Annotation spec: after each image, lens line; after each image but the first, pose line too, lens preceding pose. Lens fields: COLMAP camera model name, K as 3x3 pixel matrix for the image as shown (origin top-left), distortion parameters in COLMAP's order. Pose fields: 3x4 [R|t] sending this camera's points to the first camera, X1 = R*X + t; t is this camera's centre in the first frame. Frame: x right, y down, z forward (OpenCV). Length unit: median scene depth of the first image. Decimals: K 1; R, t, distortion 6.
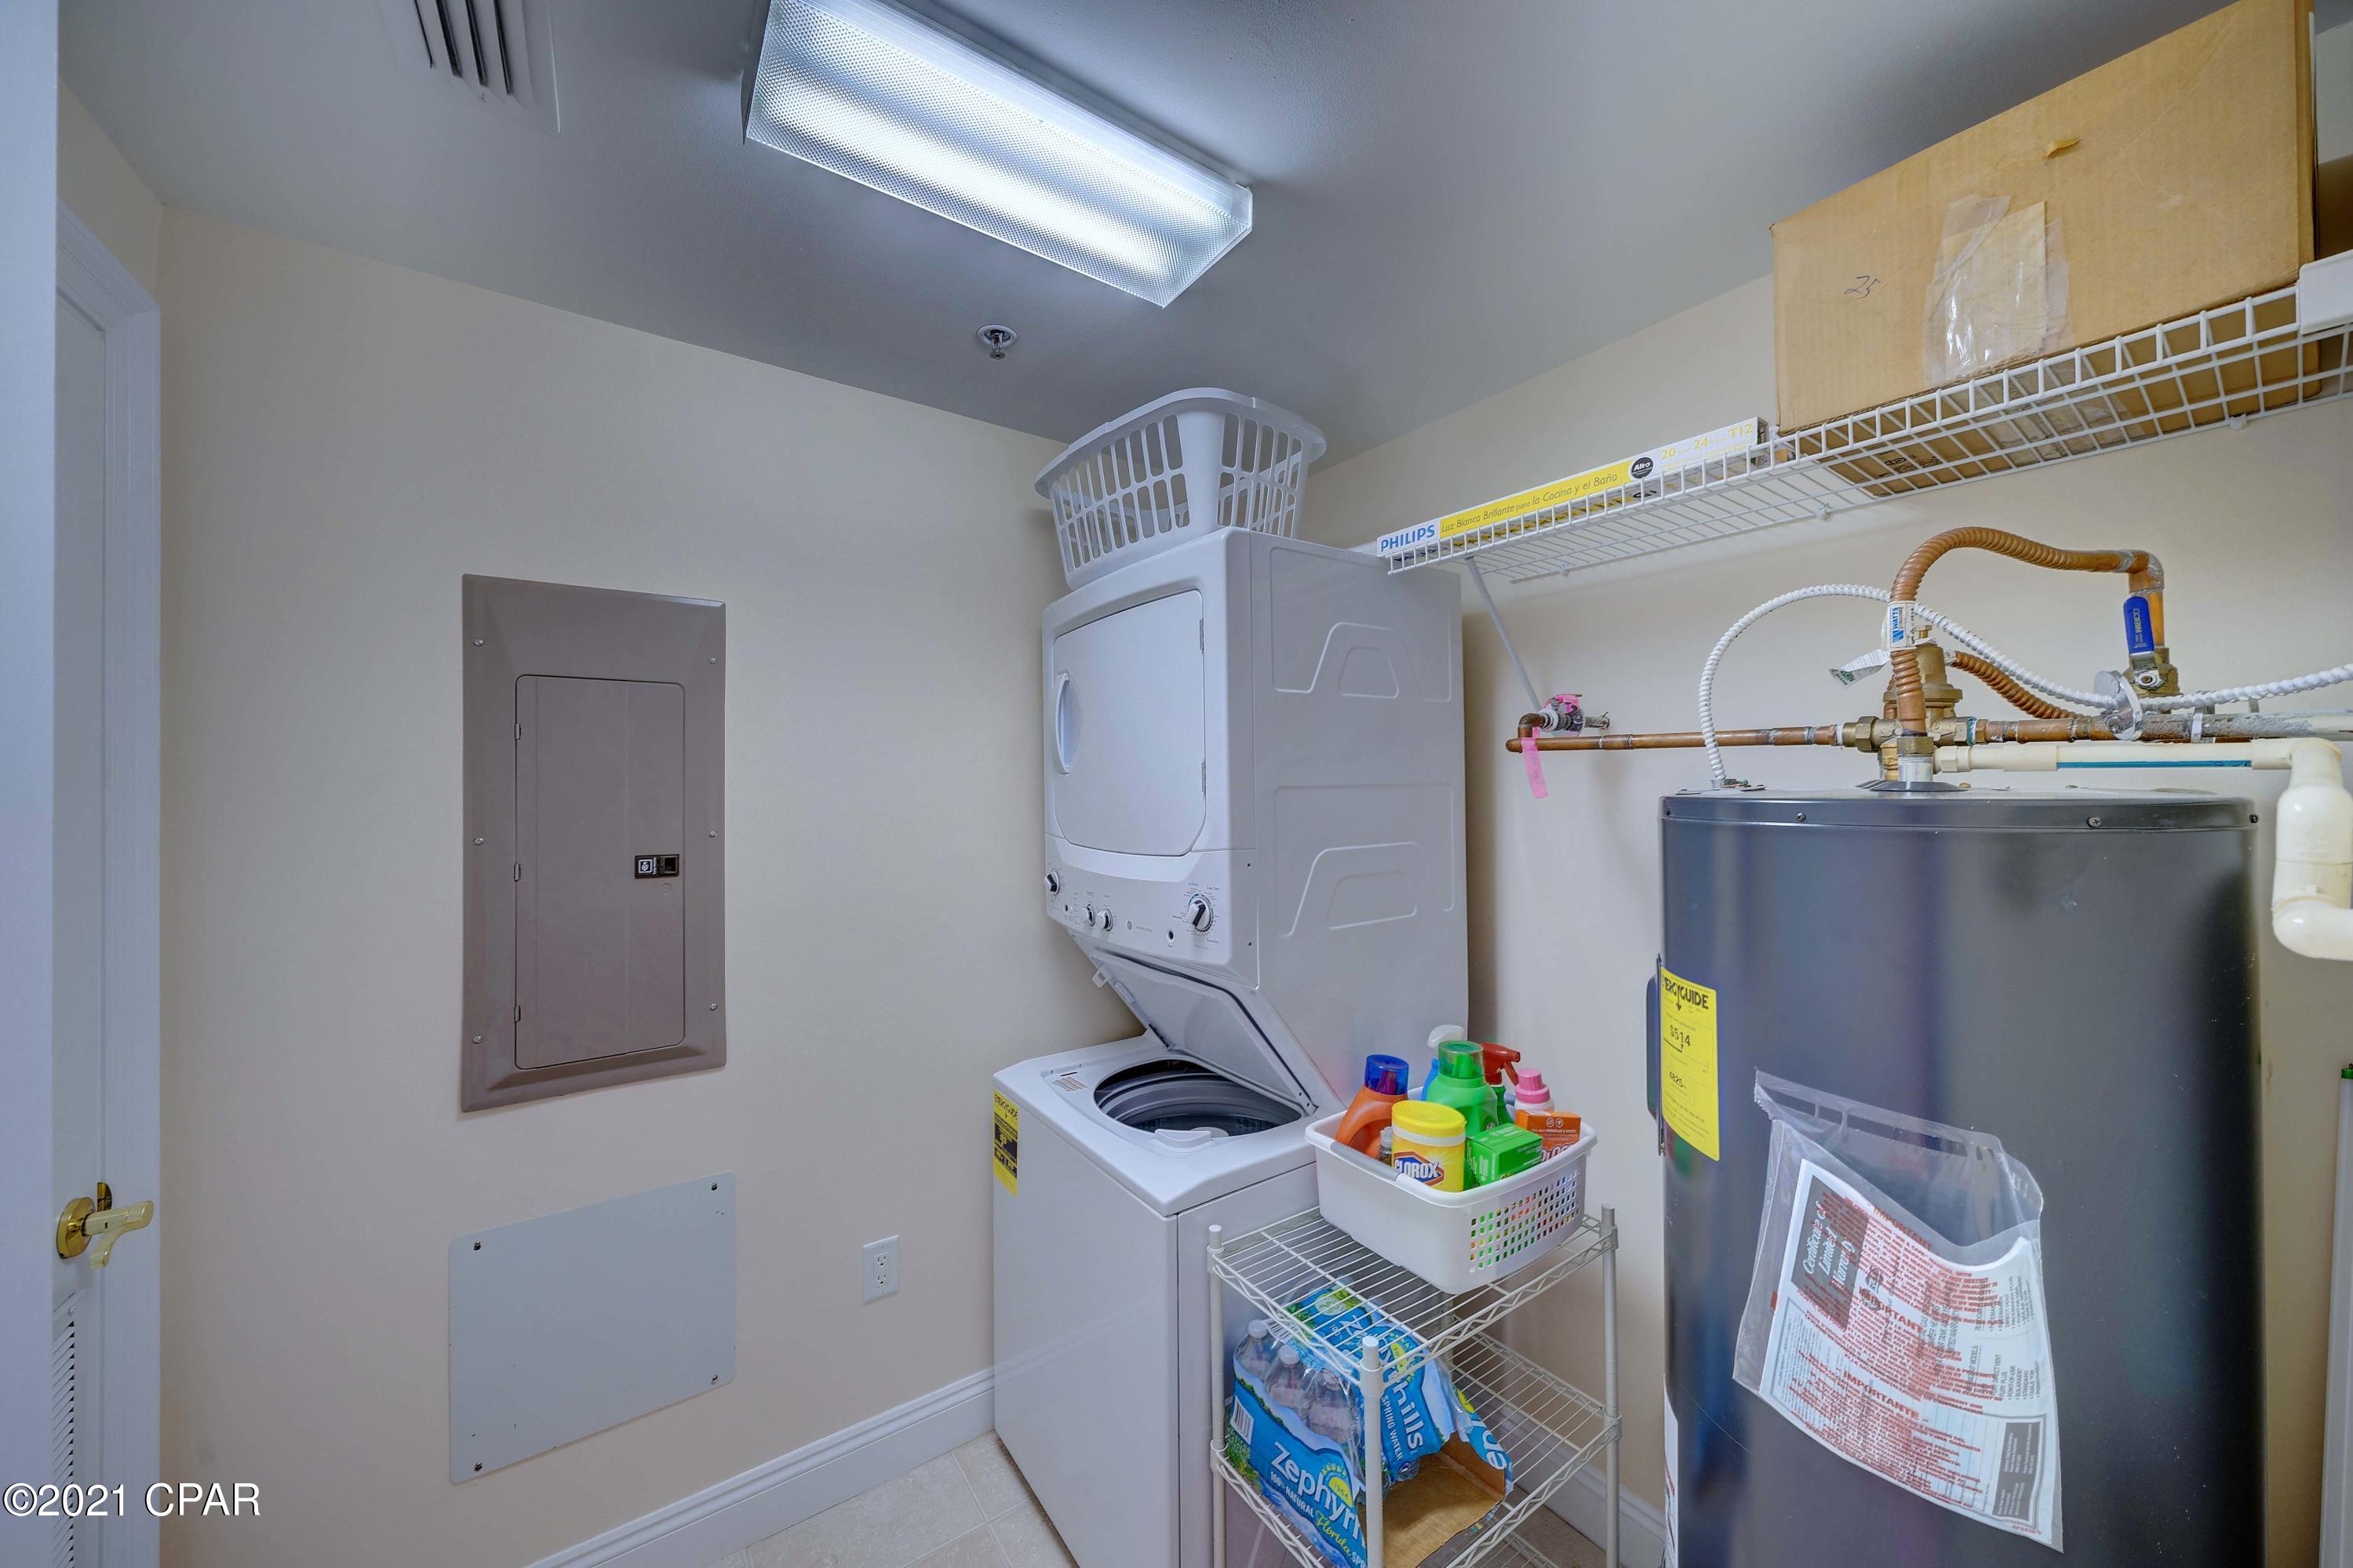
lens RADIAL K [[816.3, 0, 1151.2], [0, 816.3, 781.4], [0, 0, 1]] dist [-0.005575, -0.000066]
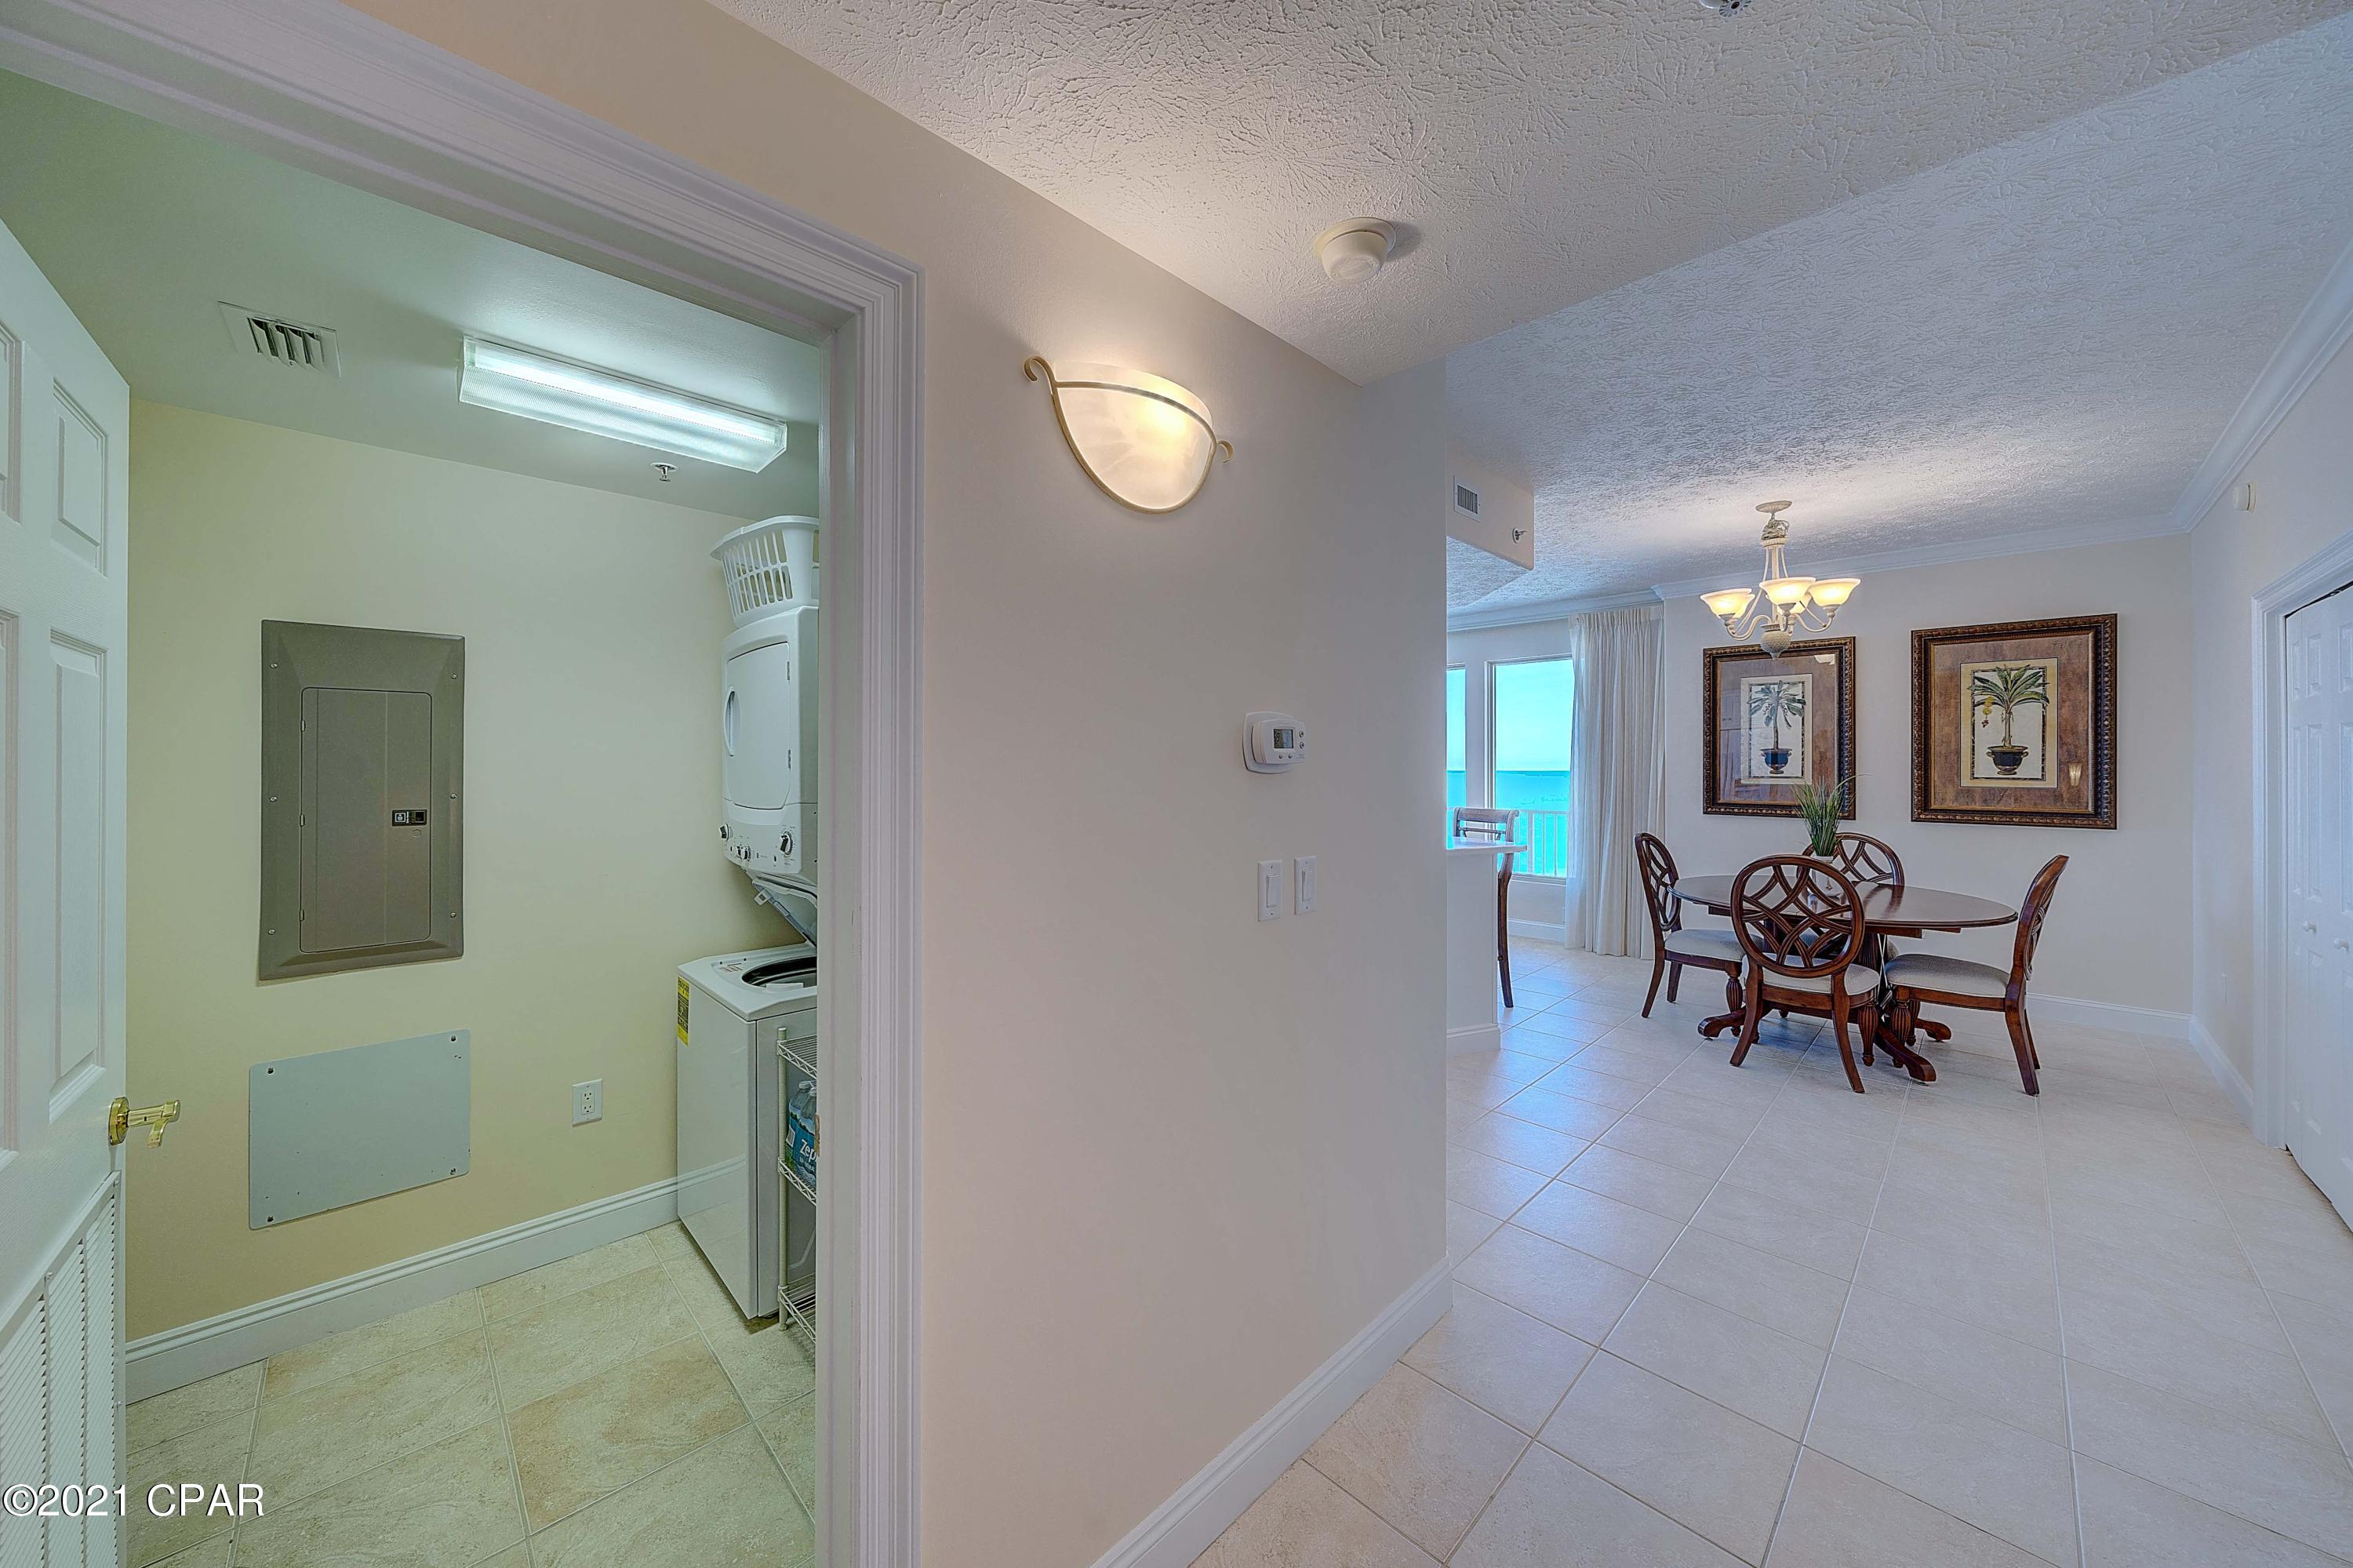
lens RADIAL K [[825.8, 0, 1149.3], [0, 825.8, 762.4], [0, 0, 1]] dist [-0.006533, -0.000081]
pose [[0.986041, 0.005563, 0.166411, 0.454936], [-0.005457, 0.999985, -0.001097, -0.000553], [-0.166414, 0.000174, 0.986056, -0.671589]]
